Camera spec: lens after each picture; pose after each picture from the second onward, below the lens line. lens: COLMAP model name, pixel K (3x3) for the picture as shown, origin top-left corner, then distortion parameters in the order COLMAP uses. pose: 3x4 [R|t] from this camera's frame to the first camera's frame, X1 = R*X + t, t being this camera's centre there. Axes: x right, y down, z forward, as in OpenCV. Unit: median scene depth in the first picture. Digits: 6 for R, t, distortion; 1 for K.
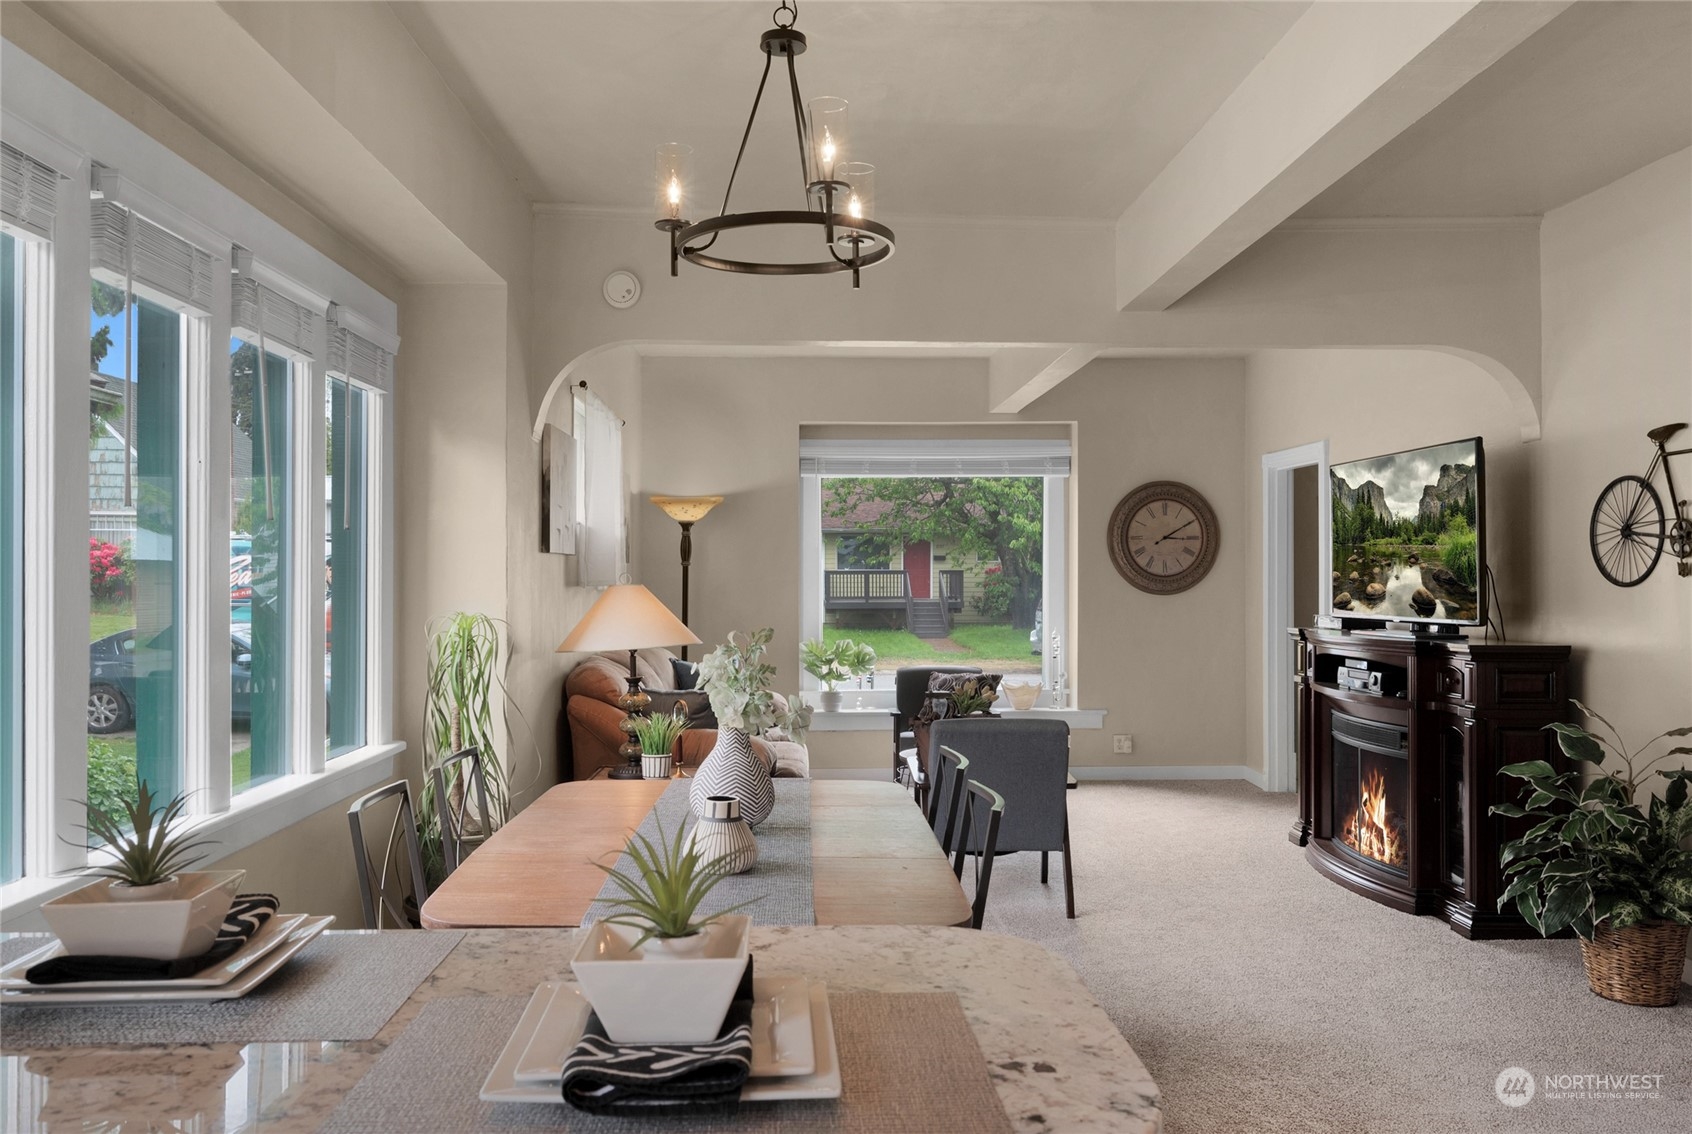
lens RADIAL K [[1328.4, 0, 870.2], [0, 1328.4, 558.0], [0, 0, 1]] dist [0.054748, 0.042914]
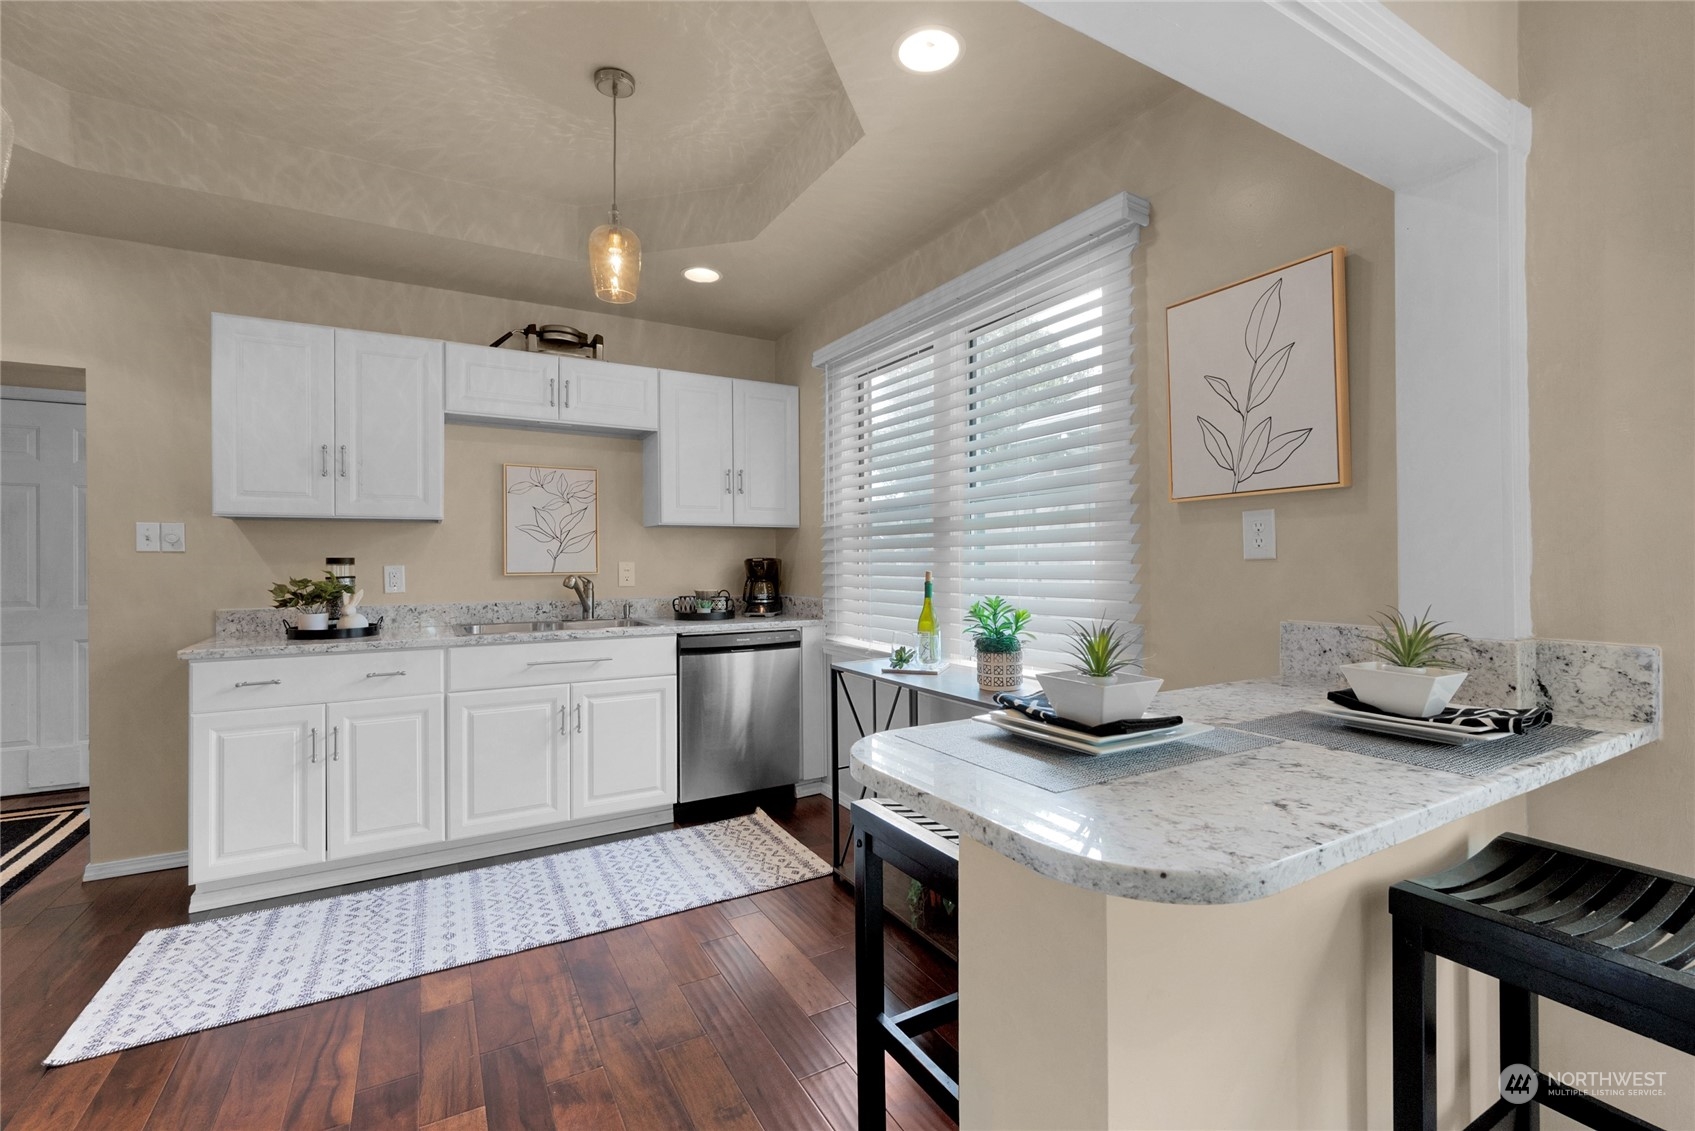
lens RADIAL K [[751.3, 0, 848.6], [0, 751.3, 562.6], [0, 0, 1]] dist [0.004402, 0.000358]
pose [[-0.893661, -0.000636, -0.448742, 0.146277], [0.005219, 0.999917, -0.011810, 0.028561], [0.448712, -0.012897, -0.893583, 0.401119]]
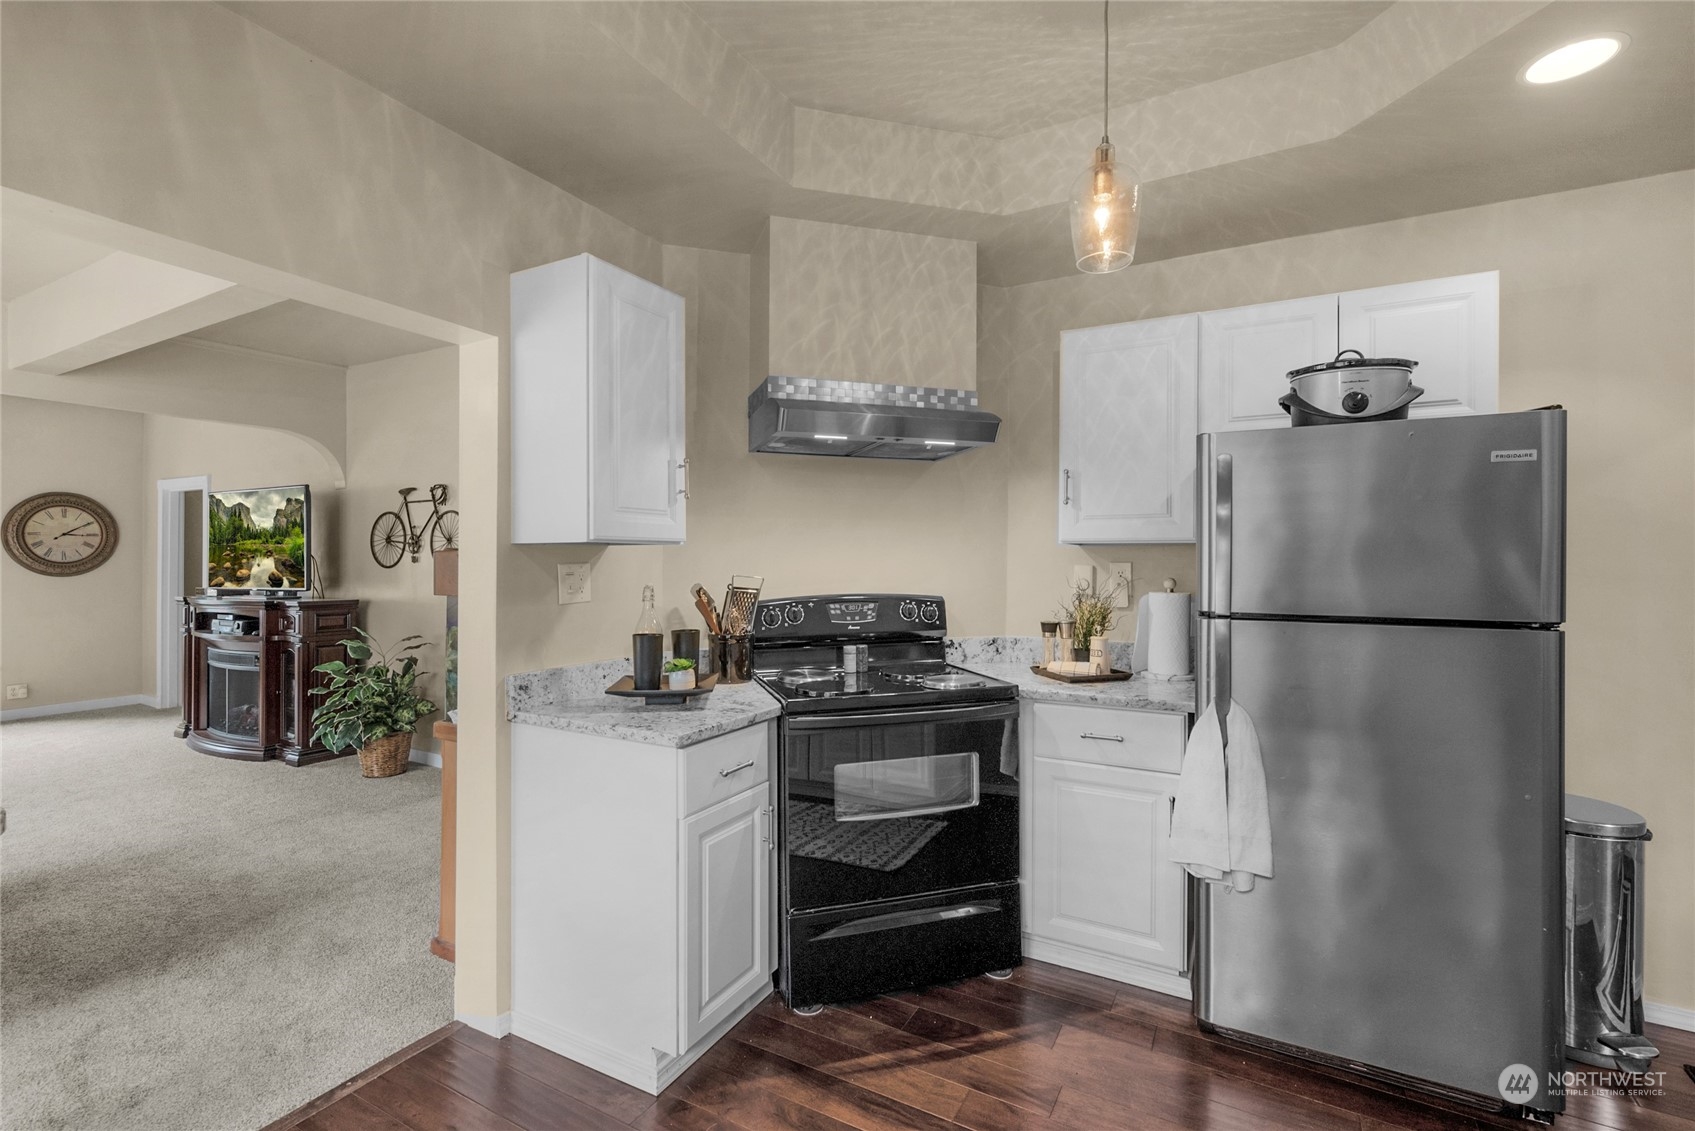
lens RADIAL K [[751.3, 0, 843.4], [0, 751.3, 558.6], [0, 0, 1]] dist [0.004402, 0.000358]
pose [[0.528958, 0.003816, 0.848639, -0.016257], [-0.011626, 0.999929, 0.002750, -0.002709], [-0.848568, -0.011321, 0.528965, -0.117115]]
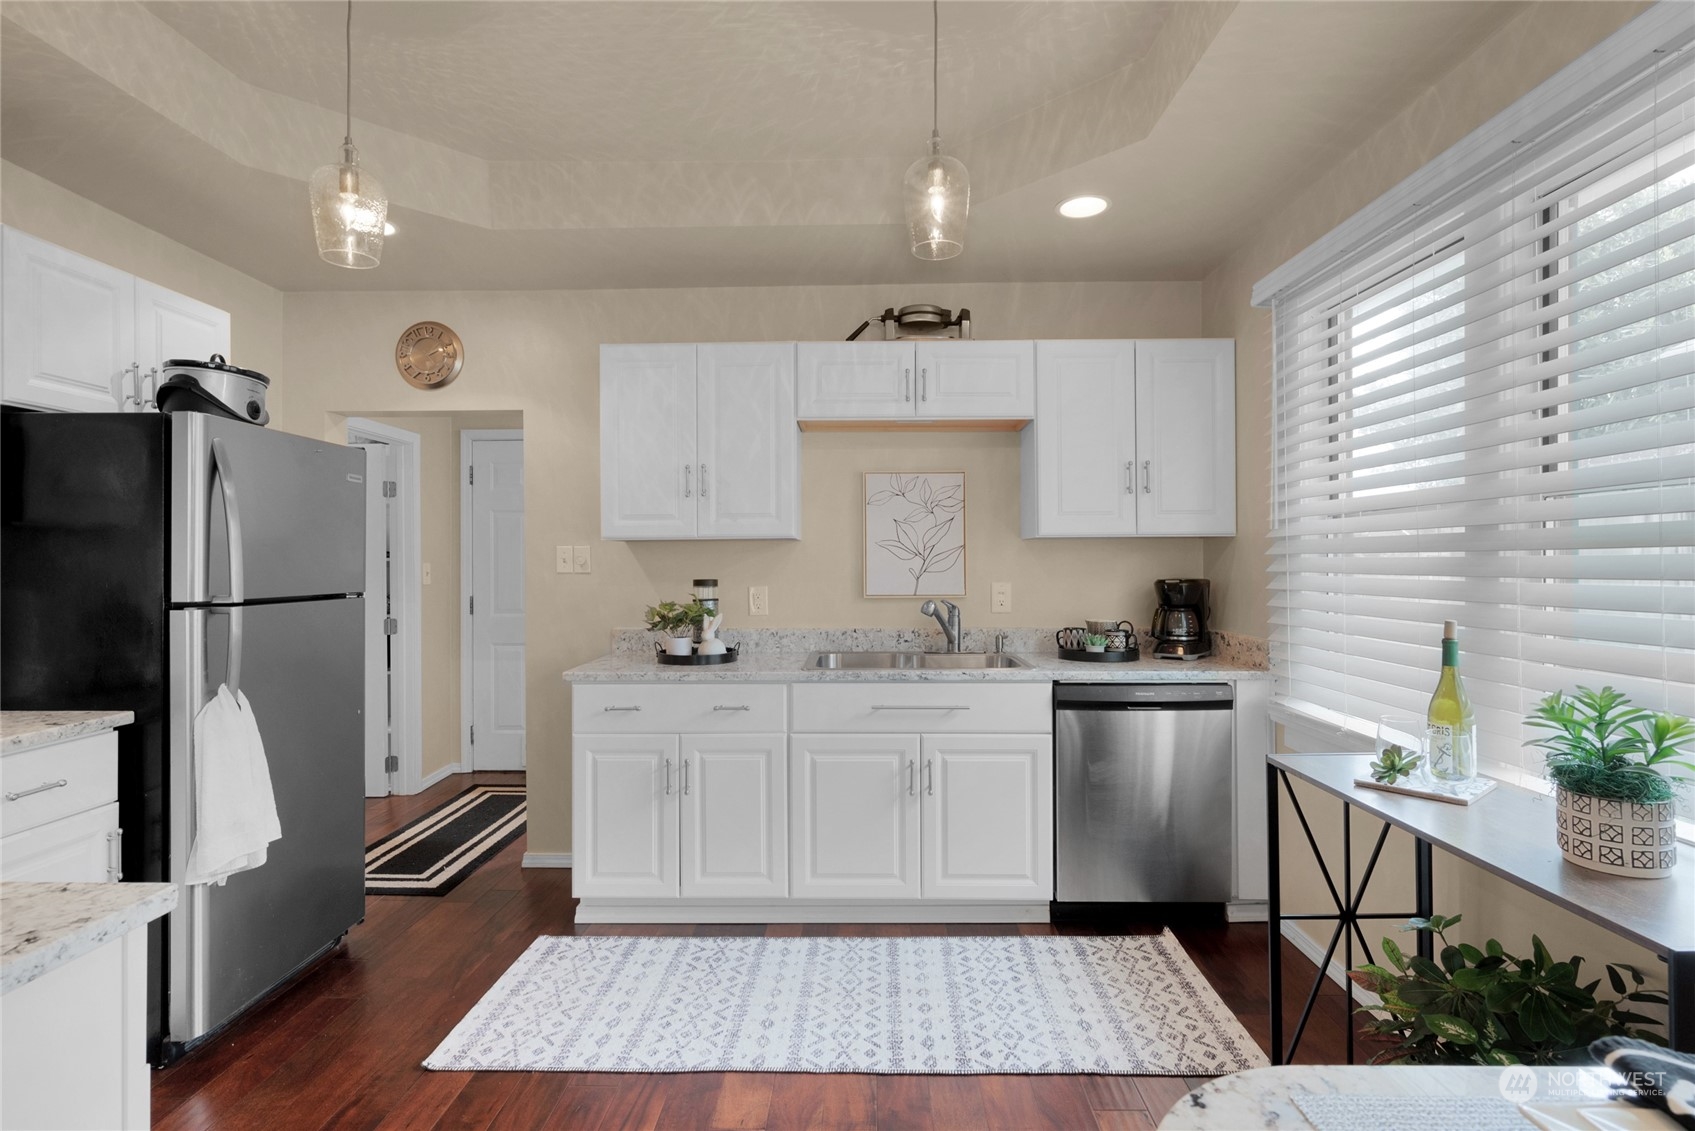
lens RADIAL K [[831.3, 0, 844.5], [0, 831.3, 560.4], [0, 0, 1]] dist [0.002089, 0.000687]
pose [[-0.996553, -0.000719, 0.082959, 0.079519], [-0.001790, 0.999916, -0.012837, 0.009031], [-0.082942, -0.012942, -0.996470, 0.316745]]
